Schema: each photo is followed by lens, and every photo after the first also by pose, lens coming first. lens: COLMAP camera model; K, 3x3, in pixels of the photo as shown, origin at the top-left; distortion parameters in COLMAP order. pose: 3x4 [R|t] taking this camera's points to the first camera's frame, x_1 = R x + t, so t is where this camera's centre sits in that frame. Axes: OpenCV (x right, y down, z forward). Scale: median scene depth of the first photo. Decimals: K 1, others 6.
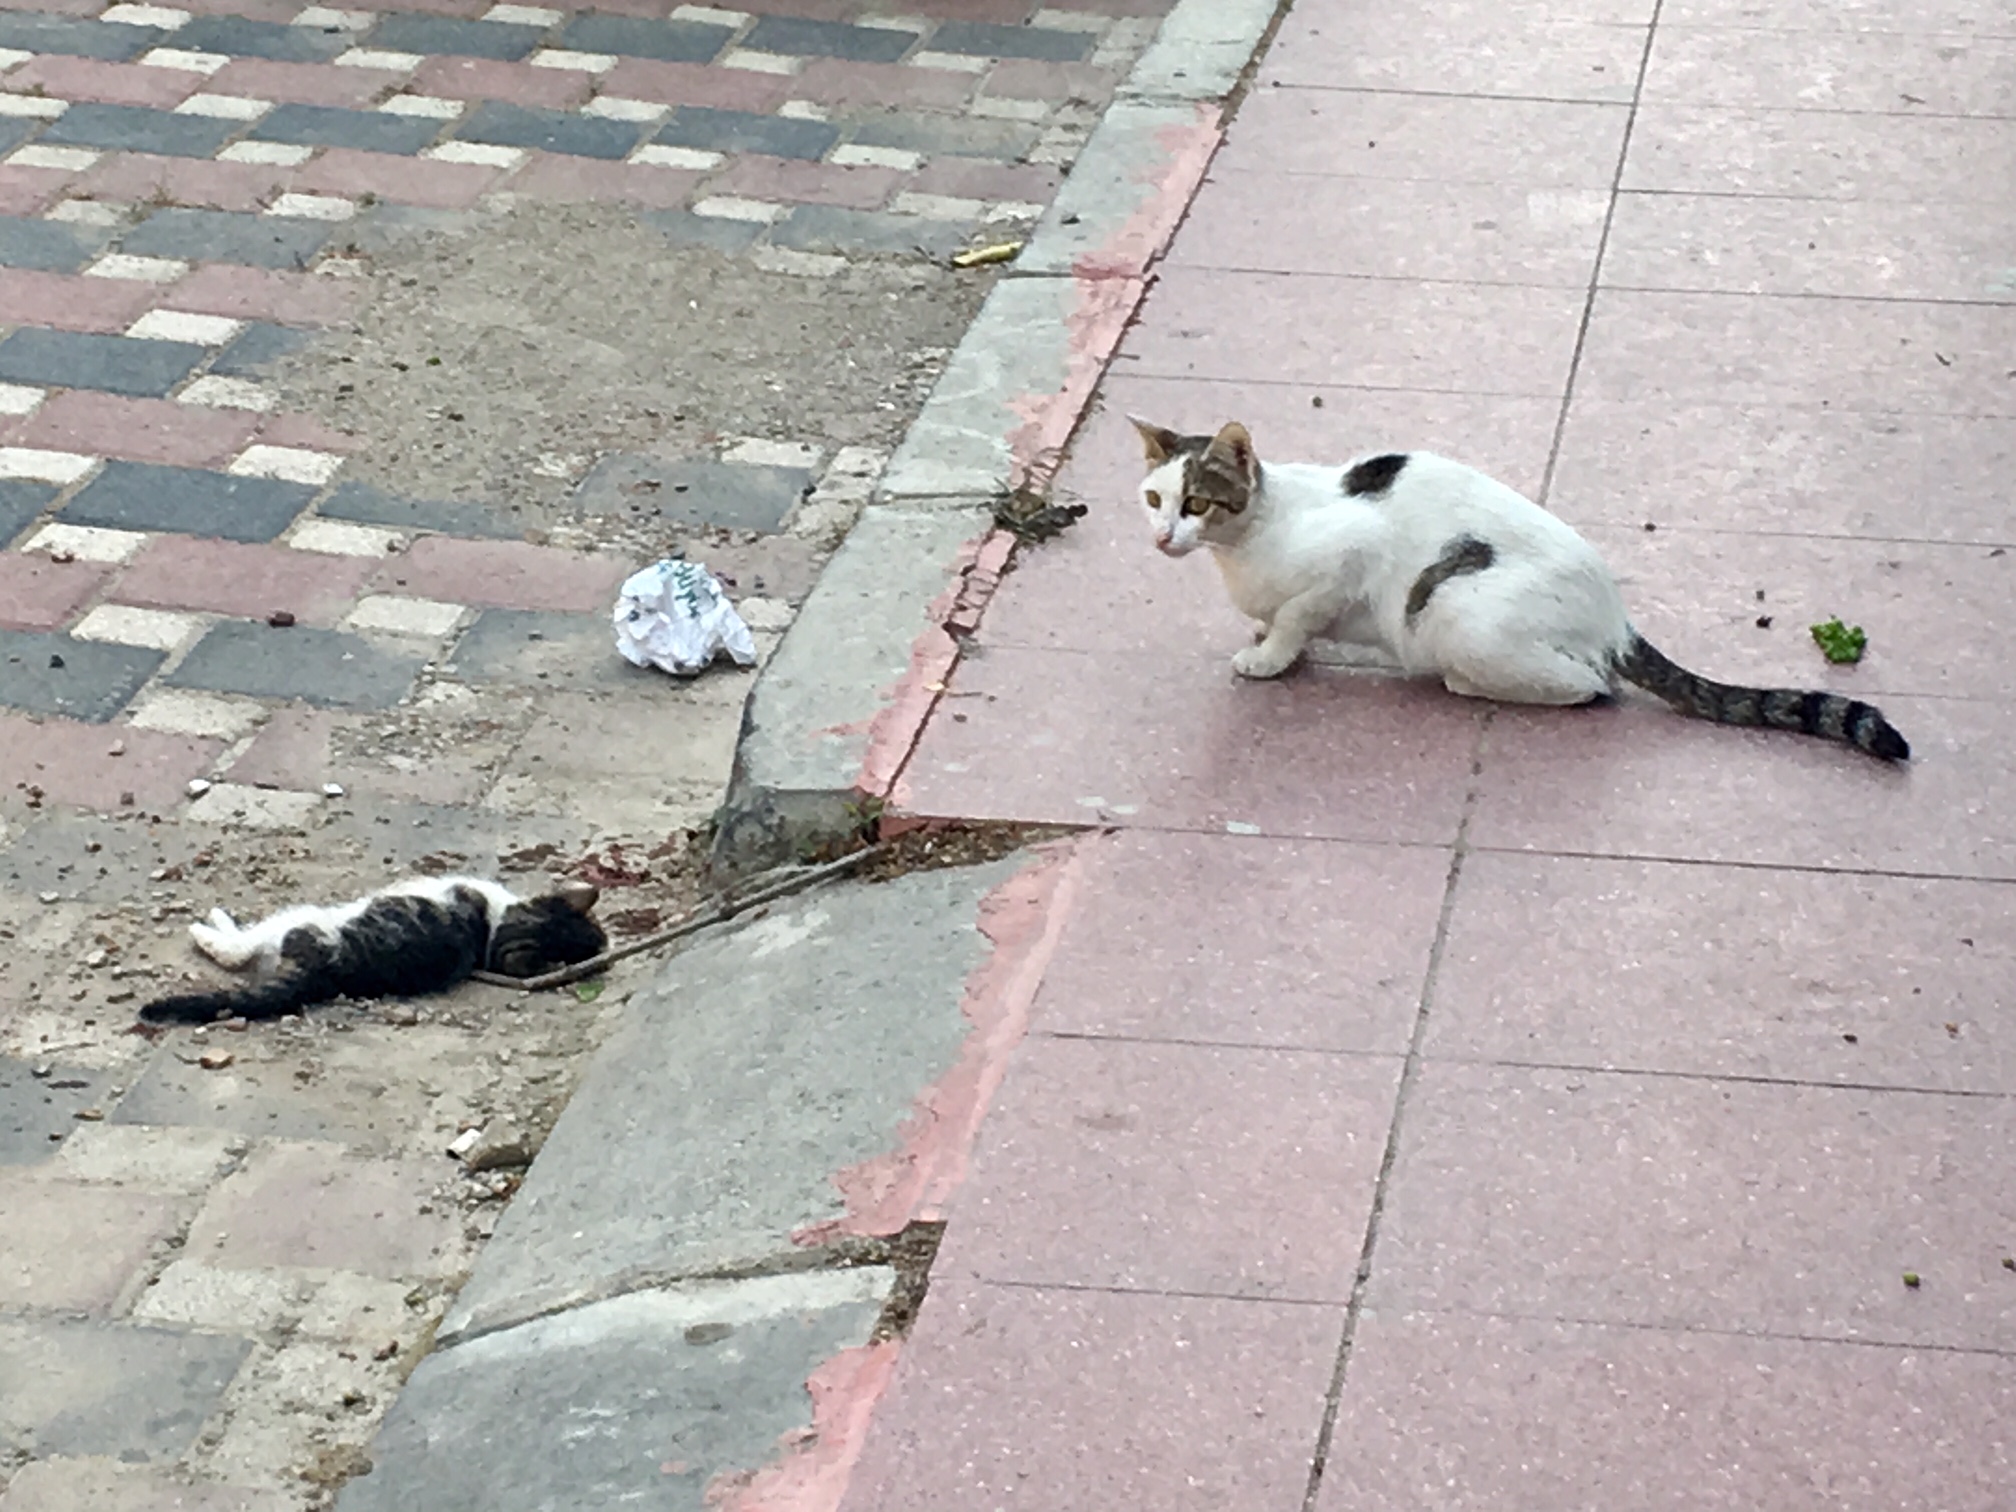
lens RADIAL K [[6407.6, 0, 1008.0], [0, 6407.6, 756.0], [0, 0, 1]] dist [0.006180, 0.524722]
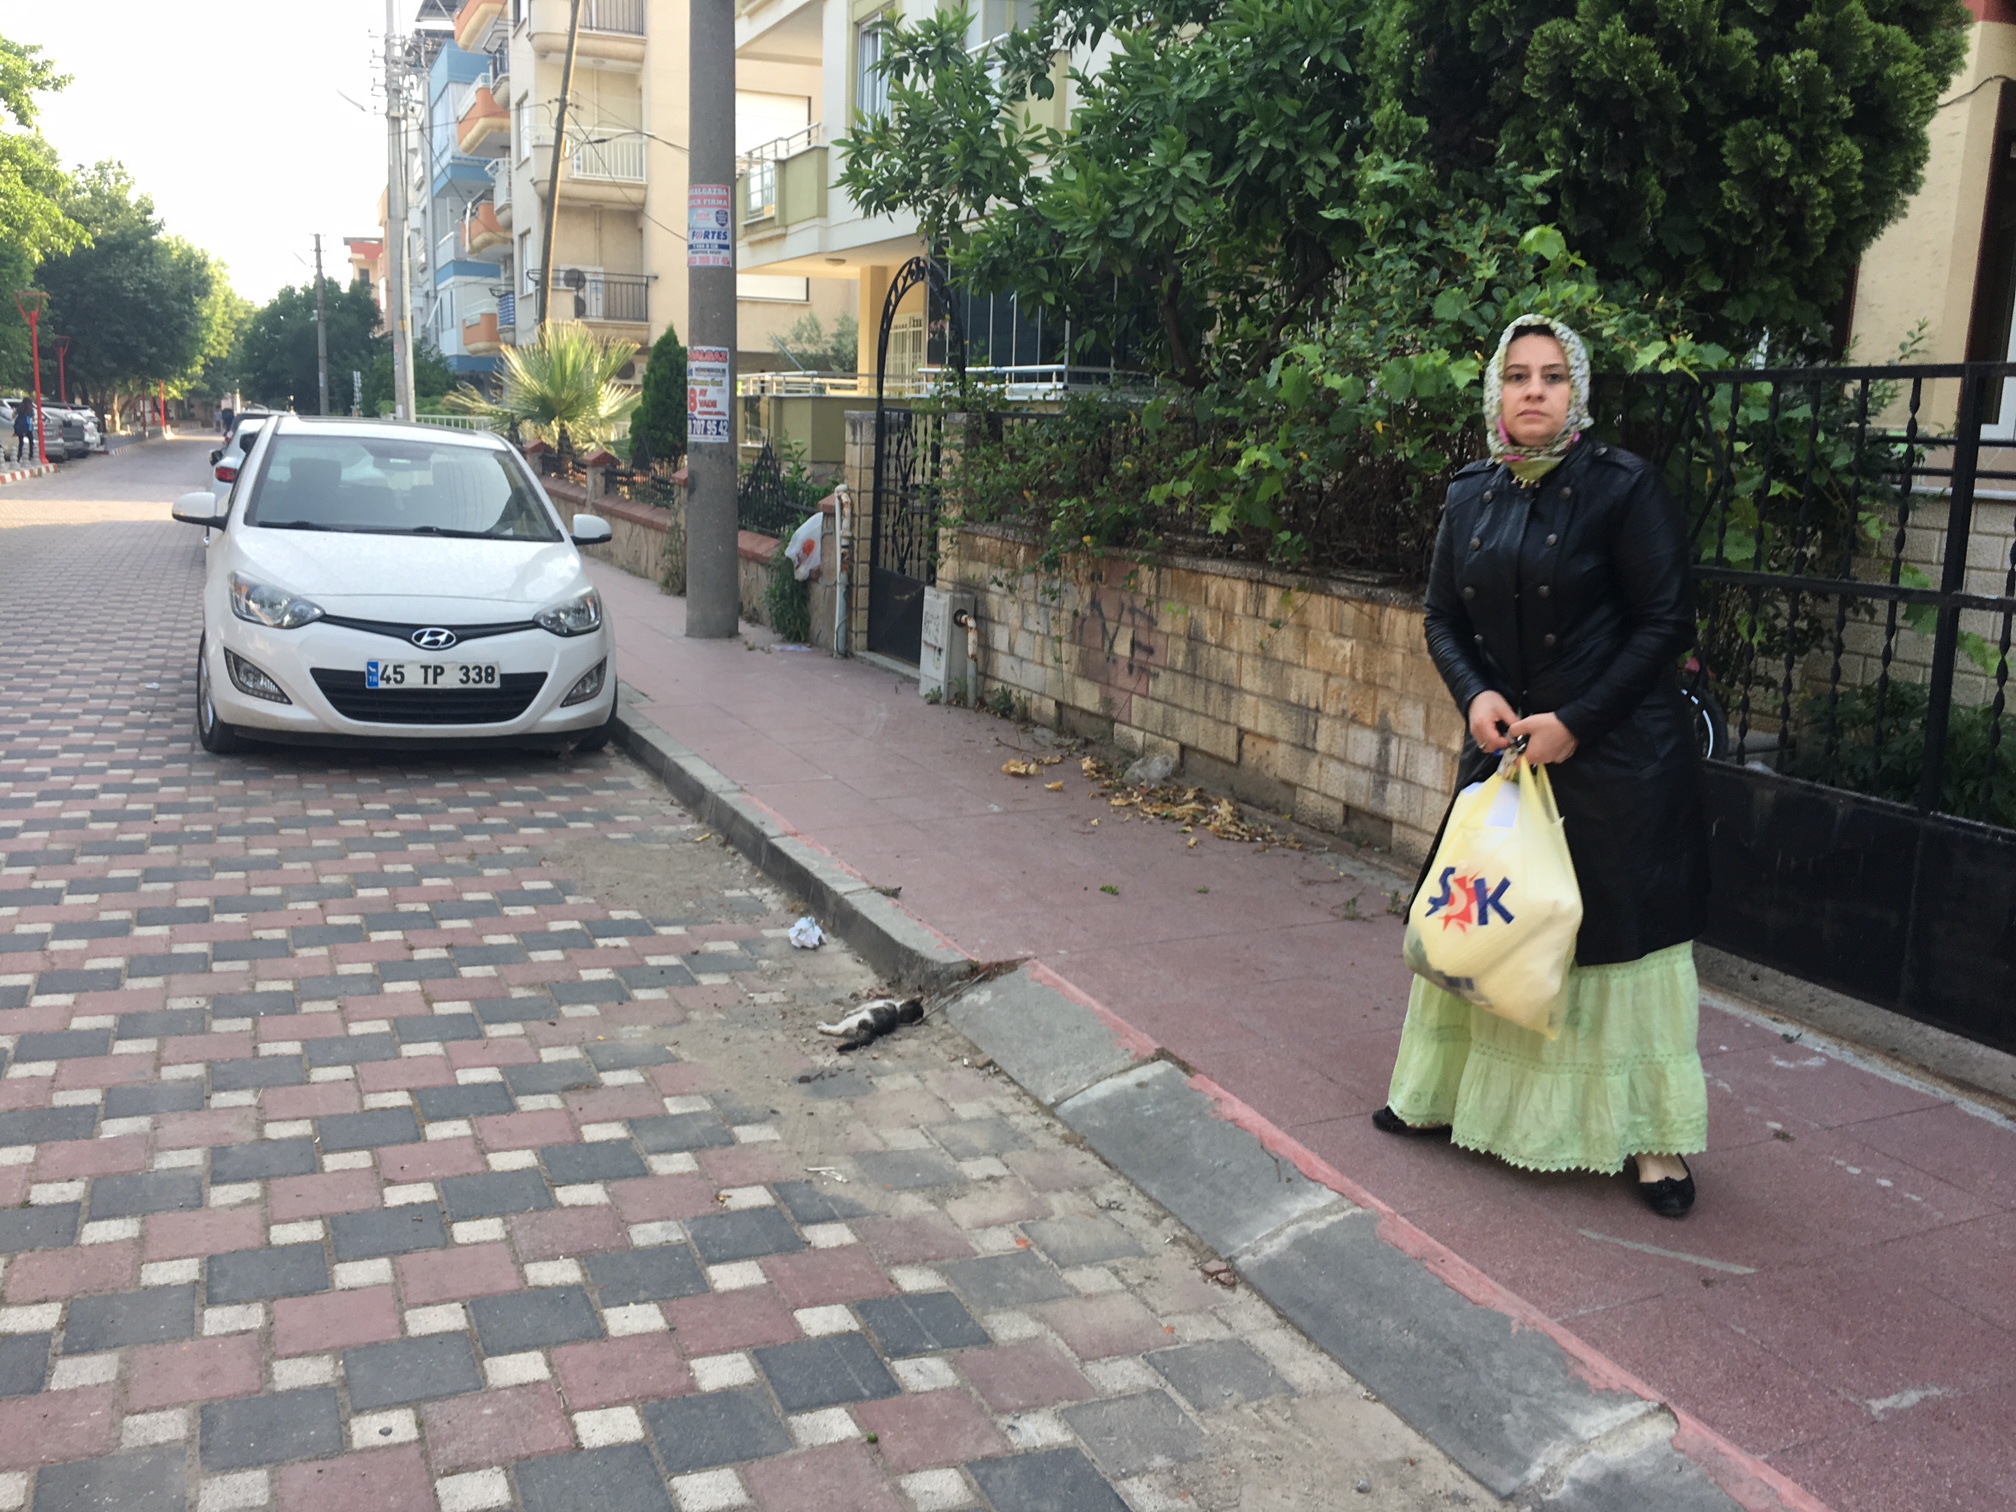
lens RADIAL K [[1722.9, 0, 1008.0], [0, 1722.9, 756.0], [0, 0, 1]] dist [0.056378, 0.002003]
pose [[0.851279, -0.104489, 0.514204, -0.517468], [0.163734, 0.983937, -0.071125, -0.036910], [-0.498513, 0.144740, 0.854714, 0.090895]]
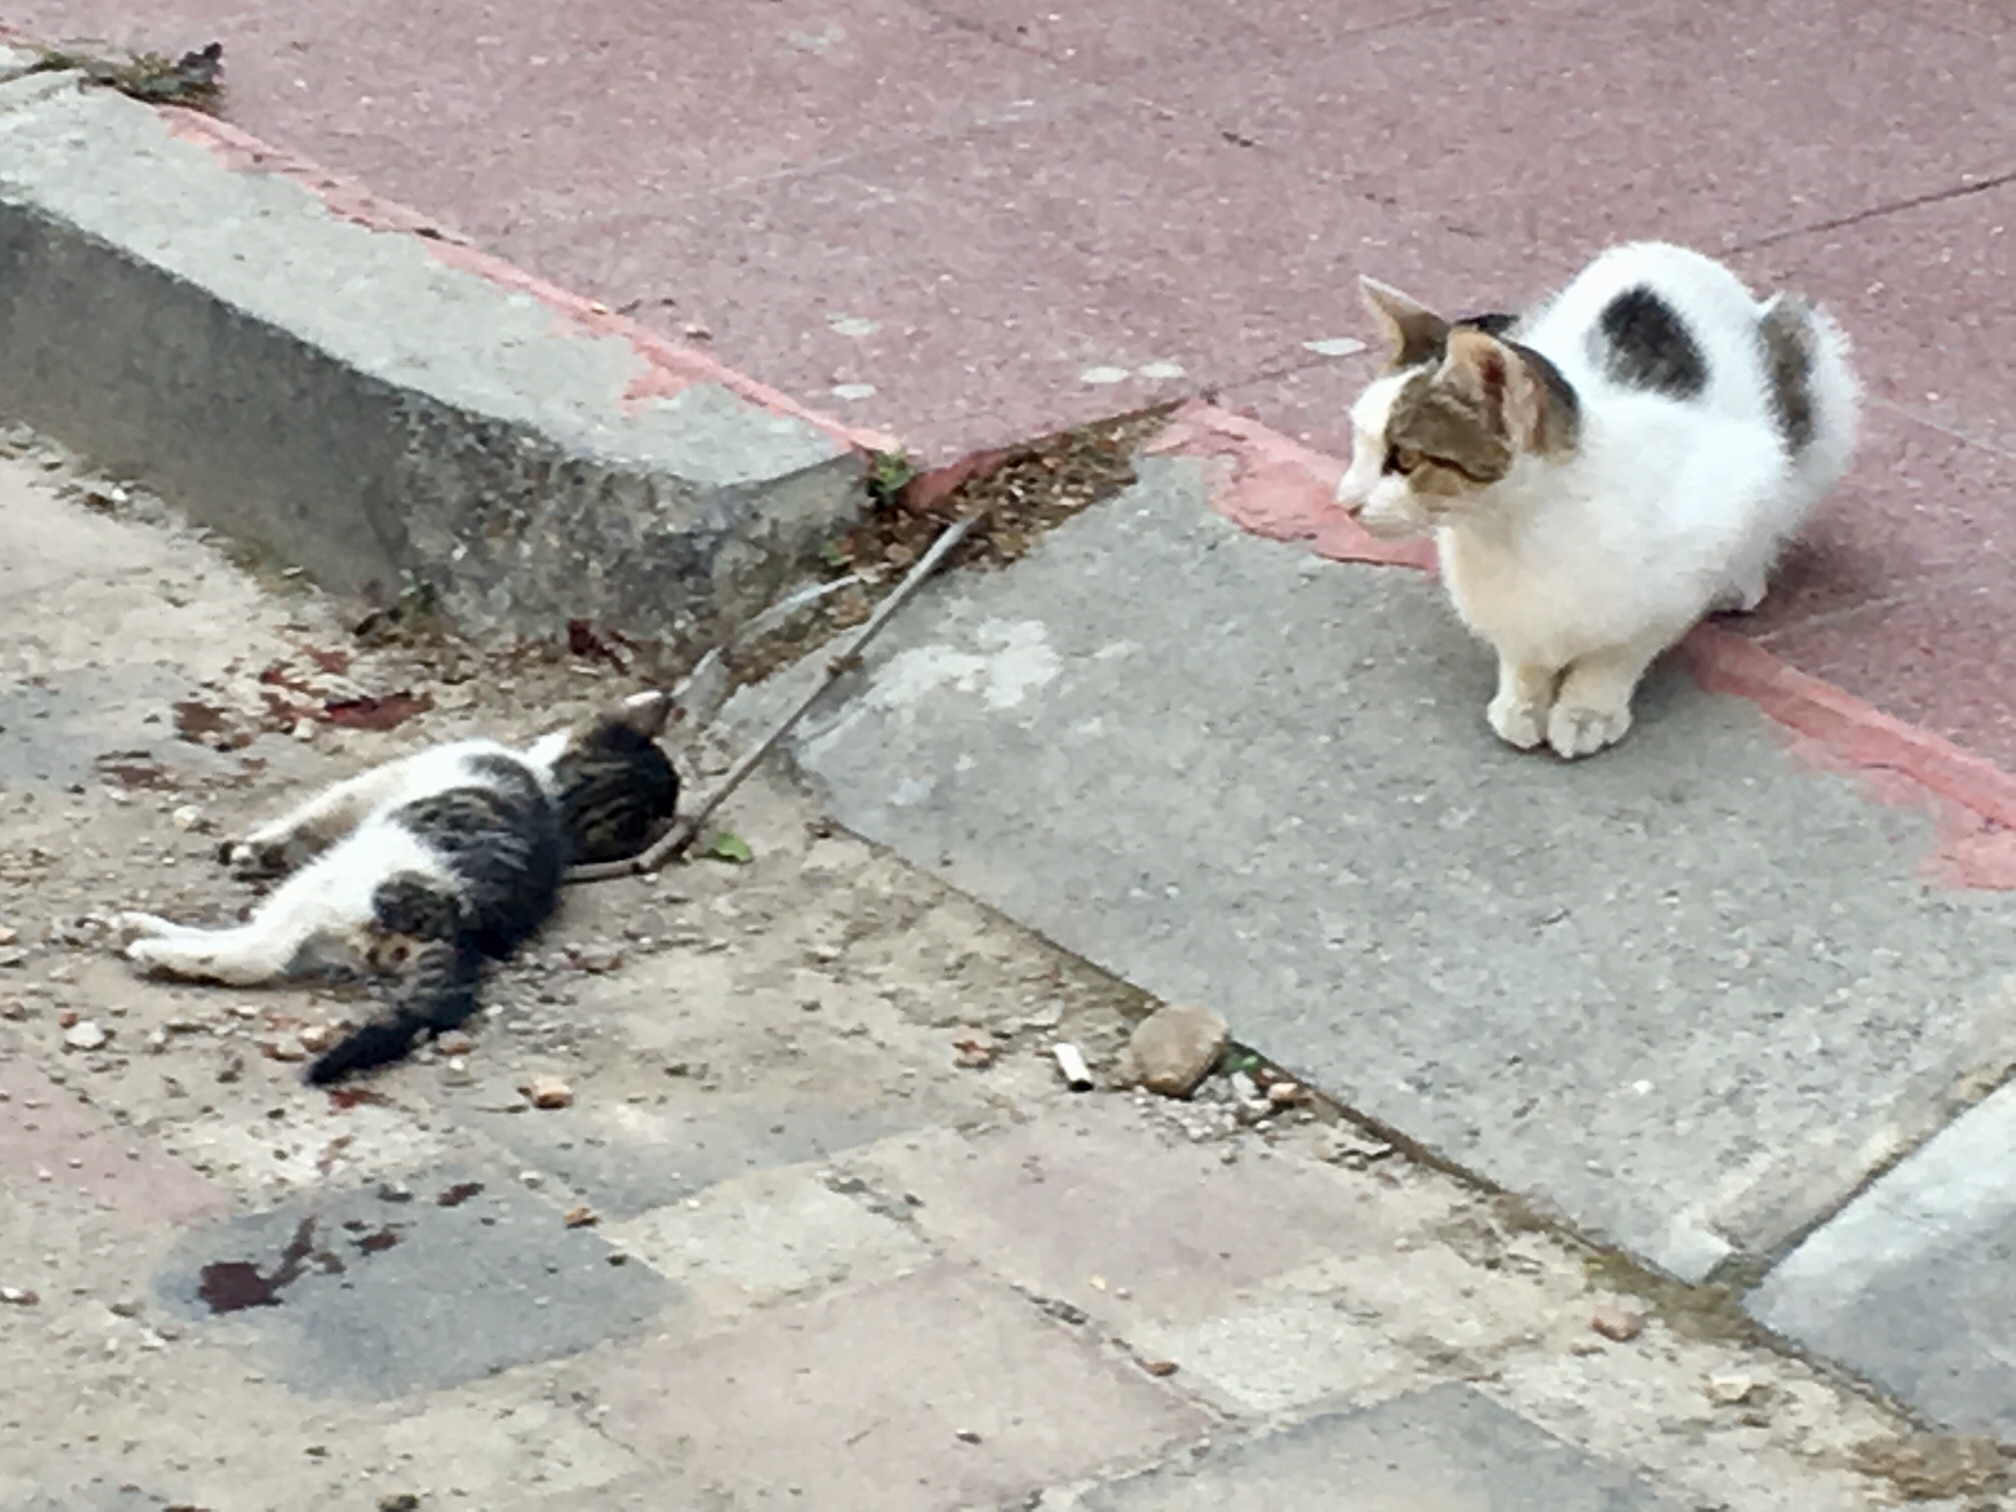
lens RADIAL K [[8592.2, 0, 1008.0], [0, 8592.2, 756.0], [0, 0, 1]] dist [0.011298, 1.017648]
pose [[0.732200, -0.291631, 0.615496, -0.569552], [0.248897, 0.955759, 0.156763, -0.100142], [-0.633983, 0.038414, 0.772393, 0.297977]]
